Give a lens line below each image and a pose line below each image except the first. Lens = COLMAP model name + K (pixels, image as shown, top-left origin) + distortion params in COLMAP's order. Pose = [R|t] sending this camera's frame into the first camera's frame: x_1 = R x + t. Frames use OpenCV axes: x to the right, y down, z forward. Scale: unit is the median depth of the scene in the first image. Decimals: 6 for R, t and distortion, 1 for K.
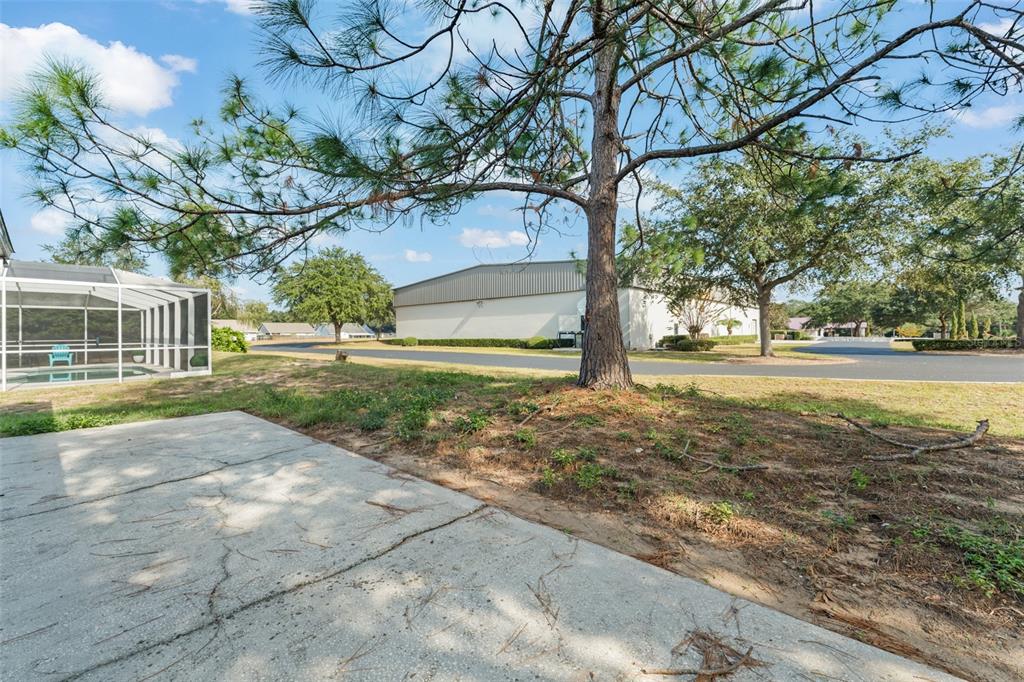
lens RADIAL K [[405.6, 0, 517.7], [0, 405.6, 336.0], [0, 0, 1]] dist [0.001698, -0.000037]
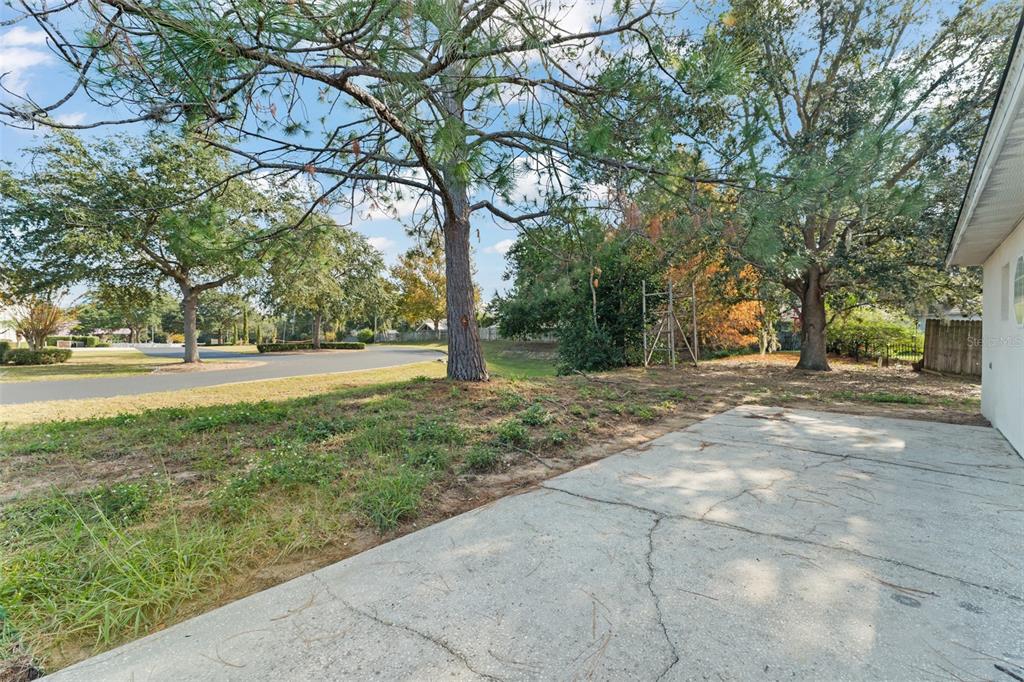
lens RADIAL K [[402.8, 0, 490.0], [0, 402.8, 328.0], [0, 0, 1]] dist [0.001719, 0.000646]
pose [[0.111926, 0.029155, 0.993289, -0.167342], [0.007284, 0.999519, -0.030159, 0.001632], [-0.993690, 0.010611, 0.111659, 0.141234]]
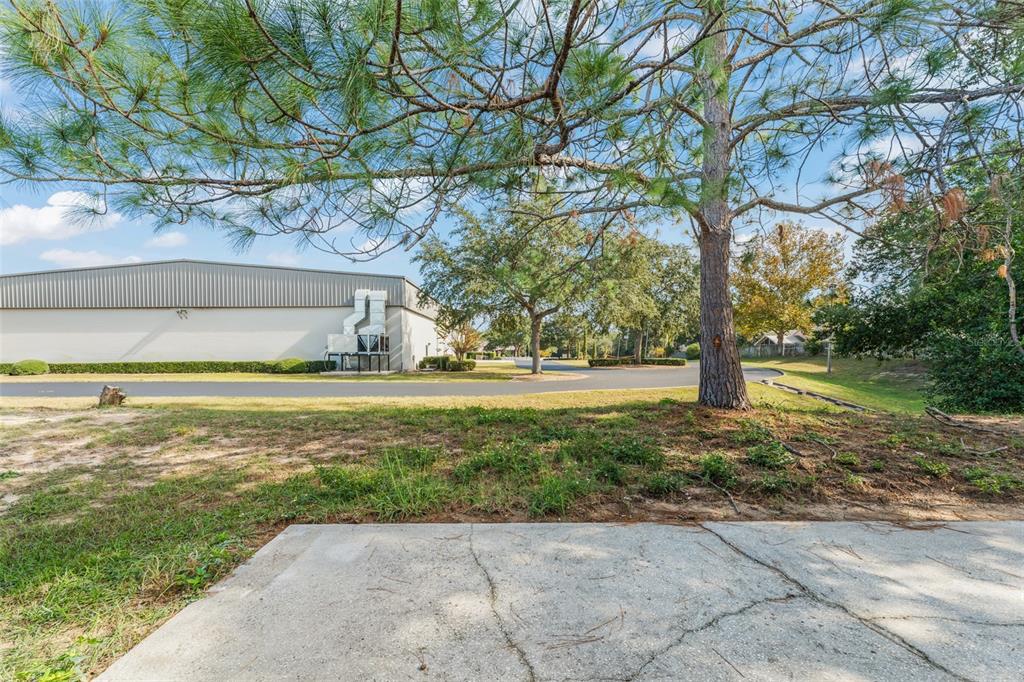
lens RADIAL K [[402.8, 0, 502.4], [0, 402.8, 357.3], [0, 0, 1]] dist [0.001719, 0.000646]
pose [[0.768117, -0.003579, 0.640299, -0.161540], [0.002869, 0.999994, 0.002148, -0.001578], [-0.640303, 0.000188, 0.768123, 0.097965]]
